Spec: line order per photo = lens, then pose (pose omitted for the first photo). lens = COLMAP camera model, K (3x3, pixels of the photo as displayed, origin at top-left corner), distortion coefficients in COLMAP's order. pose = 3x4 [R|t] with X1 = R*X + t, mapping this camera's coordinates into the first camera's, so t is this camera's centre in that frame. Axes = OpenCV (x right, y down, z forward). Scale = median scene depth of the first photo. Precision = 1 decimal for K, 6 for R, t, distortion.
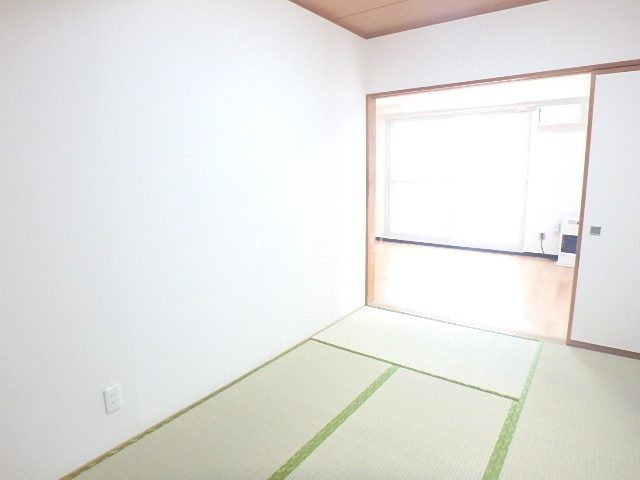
lens RADIAL K [[399.3, 0, 316.5], [0, 399.3, 240.0], [0, 0, 1]] dist [-0.006908, -0.001561]
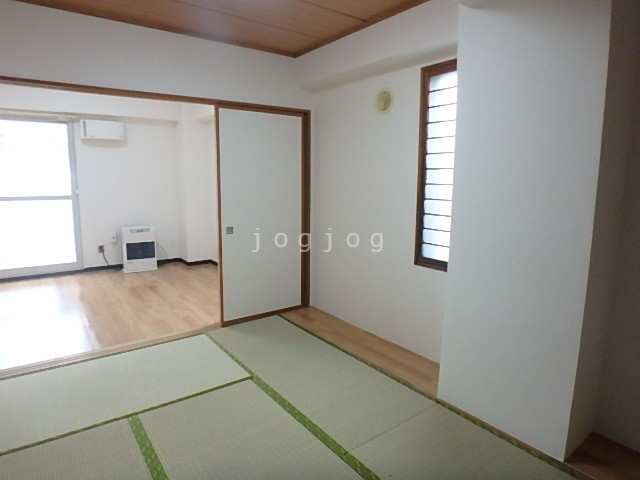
lens RADIAL K [[399.3, 0, 315.4], [0, 399.3, 239.8], [0, 0, 1]] dist [-0.006908, -0.001561]
pose [[0.324753, -0.131571, 0.936603, -0.375430], [0.163671, 0.983154, 0.081360, -0.048498], [-0.931530, 0.126872, 0.340816, 0.288462]]
